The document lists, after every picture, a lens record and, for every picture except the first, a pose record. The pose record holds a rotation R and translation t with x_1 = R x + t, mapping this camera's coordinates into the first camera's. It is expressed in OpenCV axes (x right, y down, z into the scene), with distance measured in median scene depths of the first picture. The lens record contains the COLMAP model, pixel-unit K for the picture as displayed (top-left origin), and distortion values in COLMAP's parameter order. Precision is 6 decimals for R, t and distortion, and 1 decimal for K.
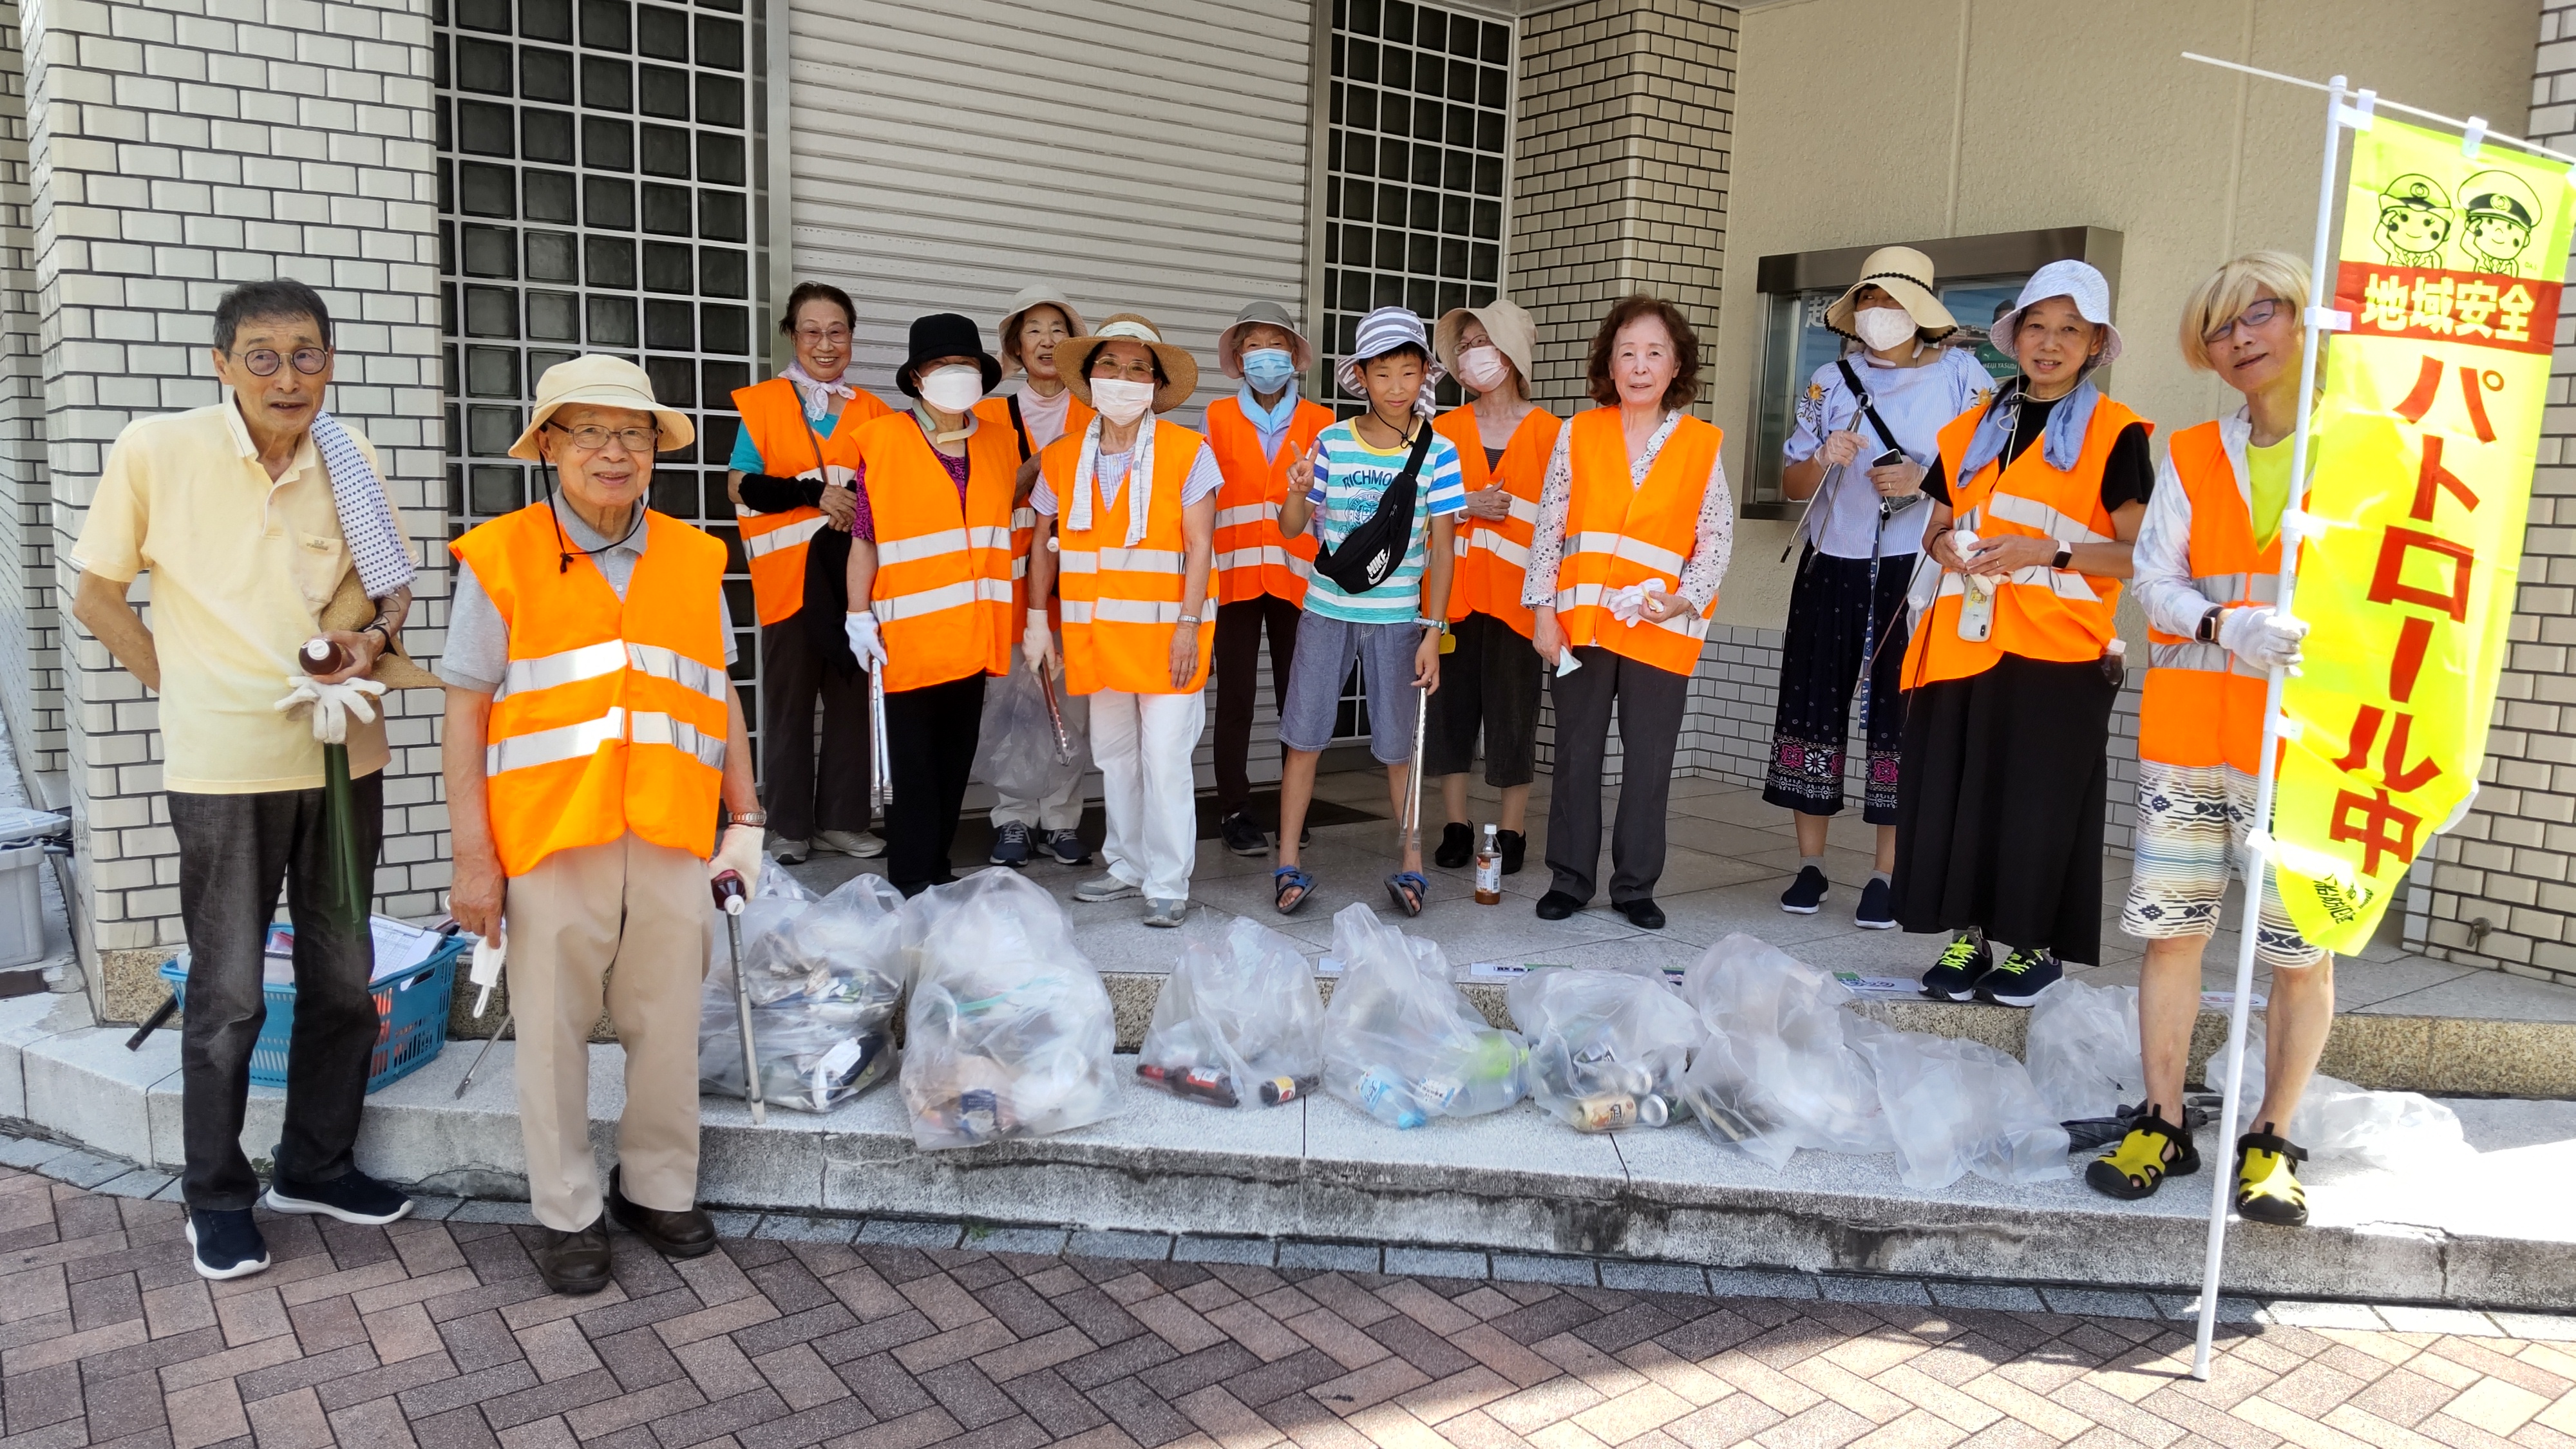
lens RADIAL K [[1816.1, 0, 1284.2], [0, 1816.1, 730.1], [0, 0, 1]] dist [0.073247, -0.146698]
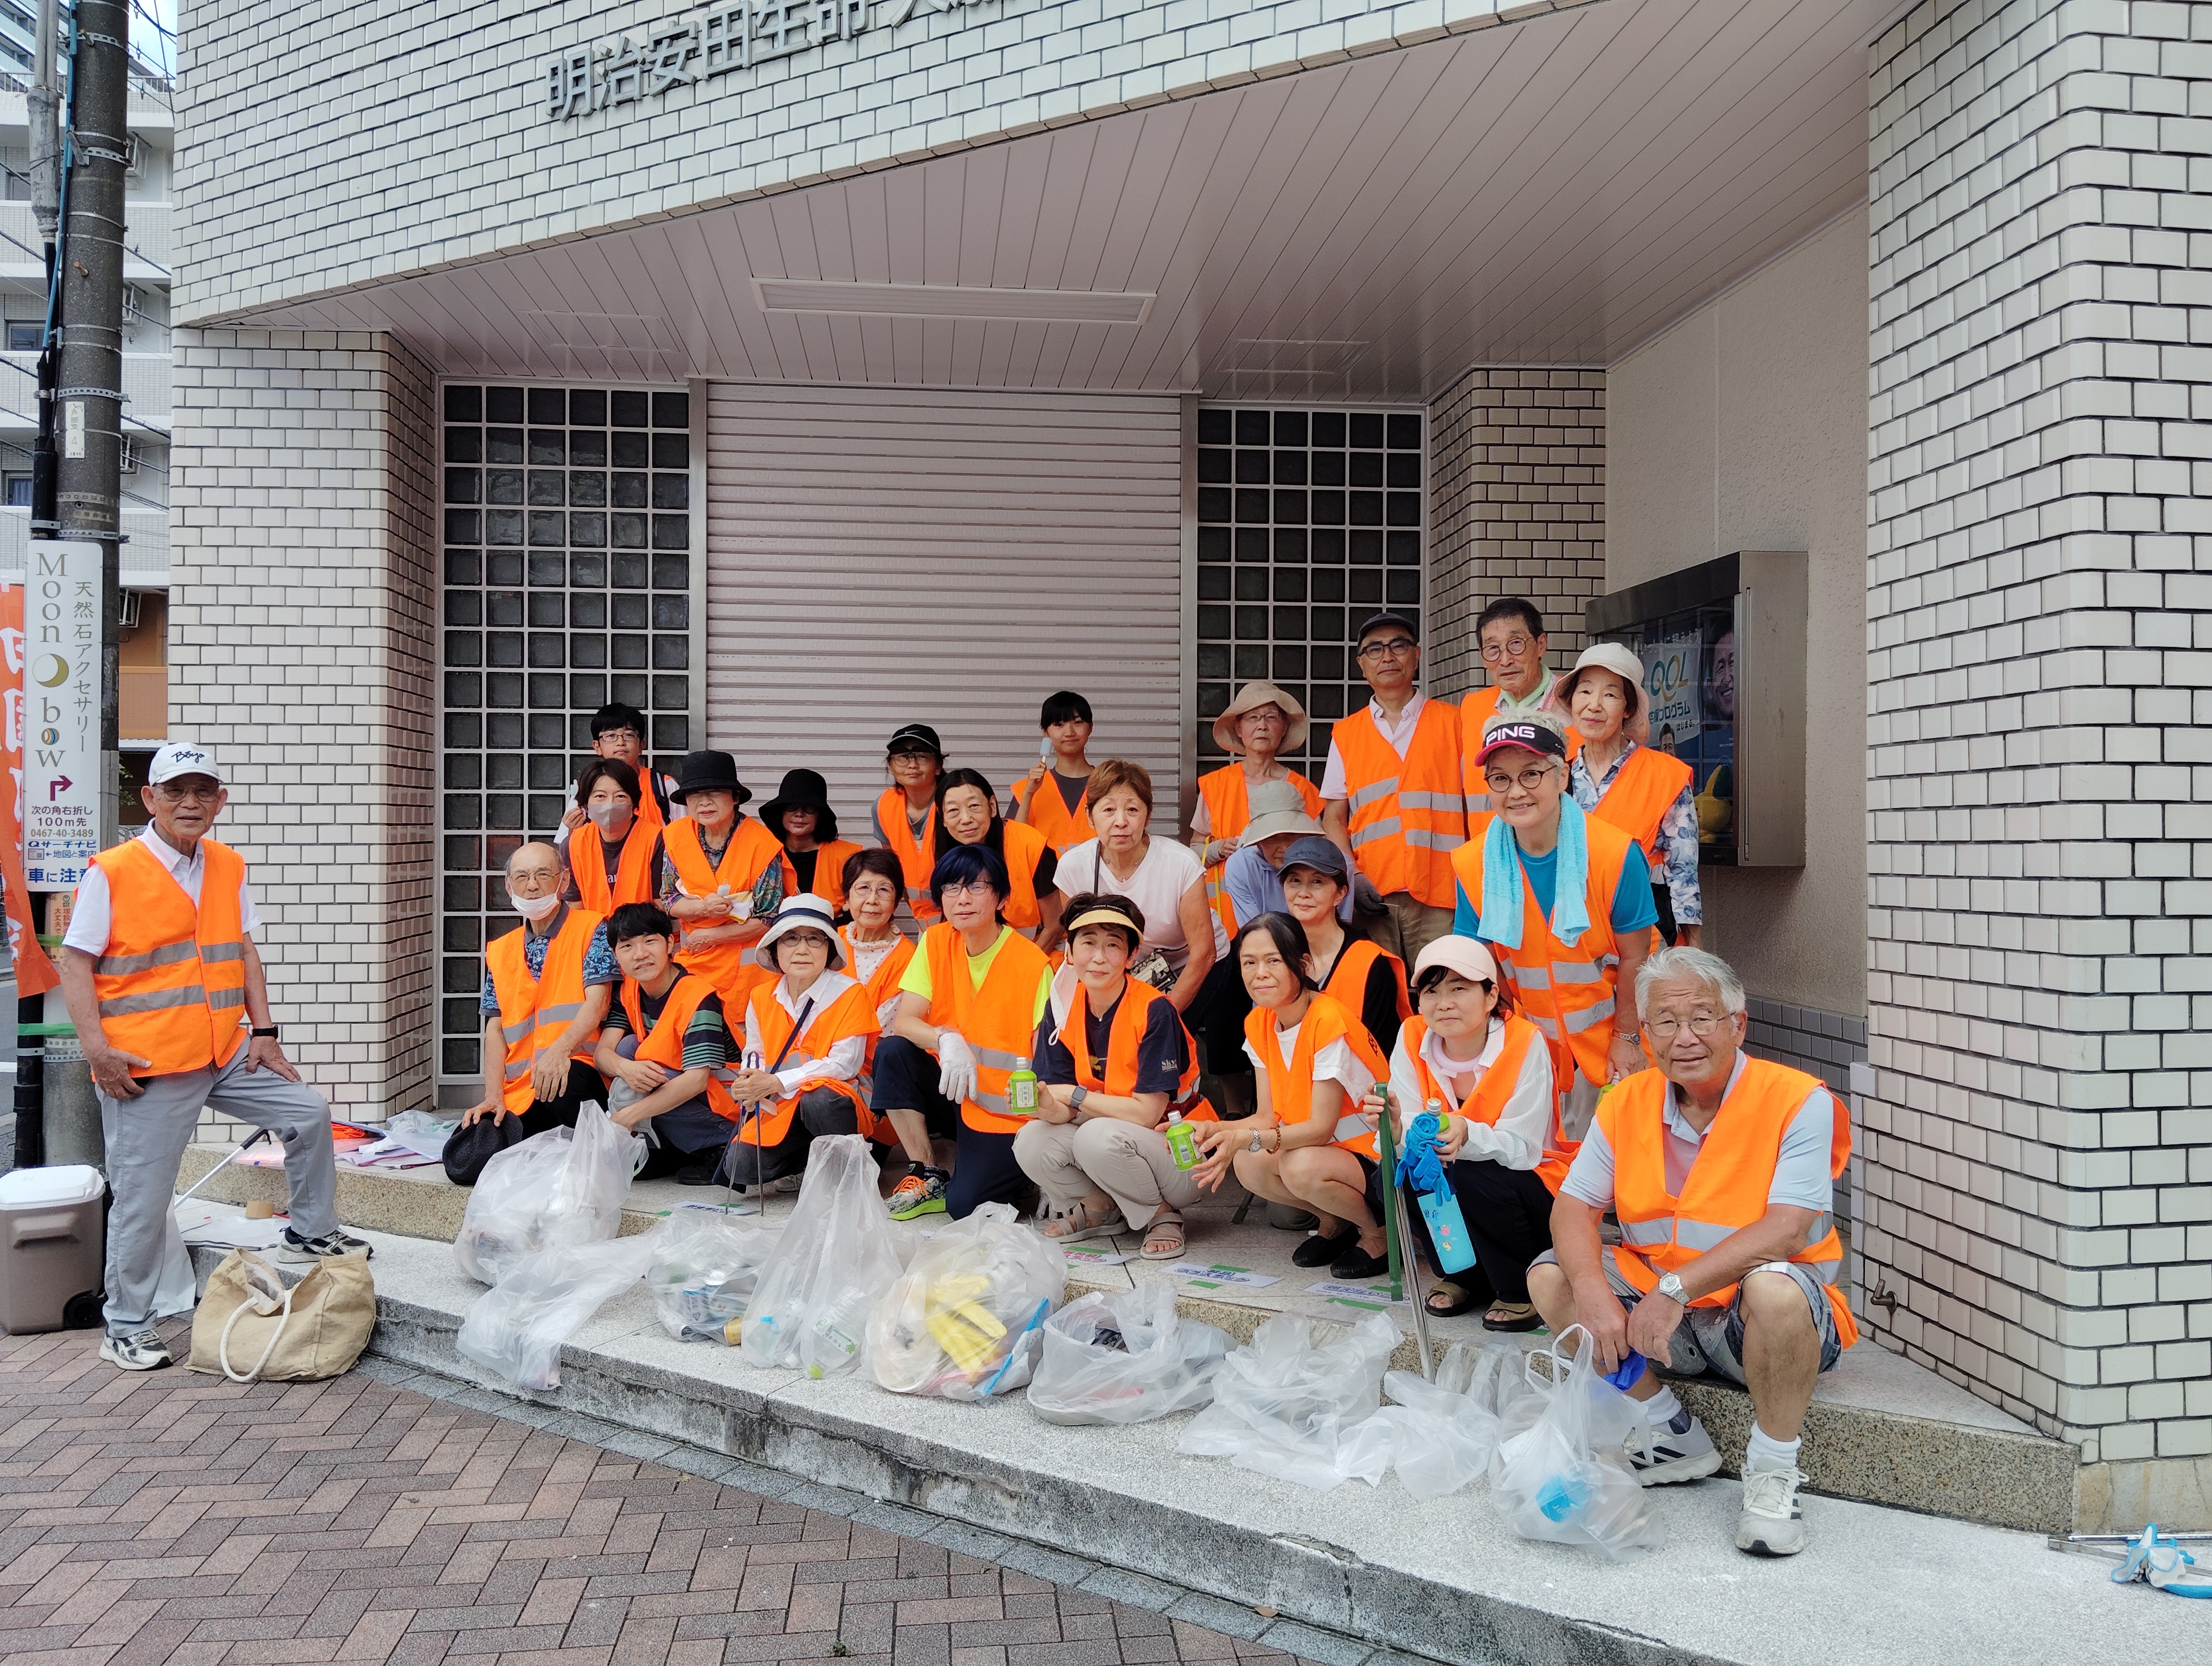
lens RADIAL K [[1803.7, 0, 1067.2], [0, 1803.7, 840.5], [0, 0, 1]] dist [0.058183, -0.169800]
pose [[0.858282, -0.022877, -0.512669, 0.961395], [-0.049503, 0.990656, -0.127082, 0.023524], [0.510786, 0.134451, 0.849130, 0.037495]]
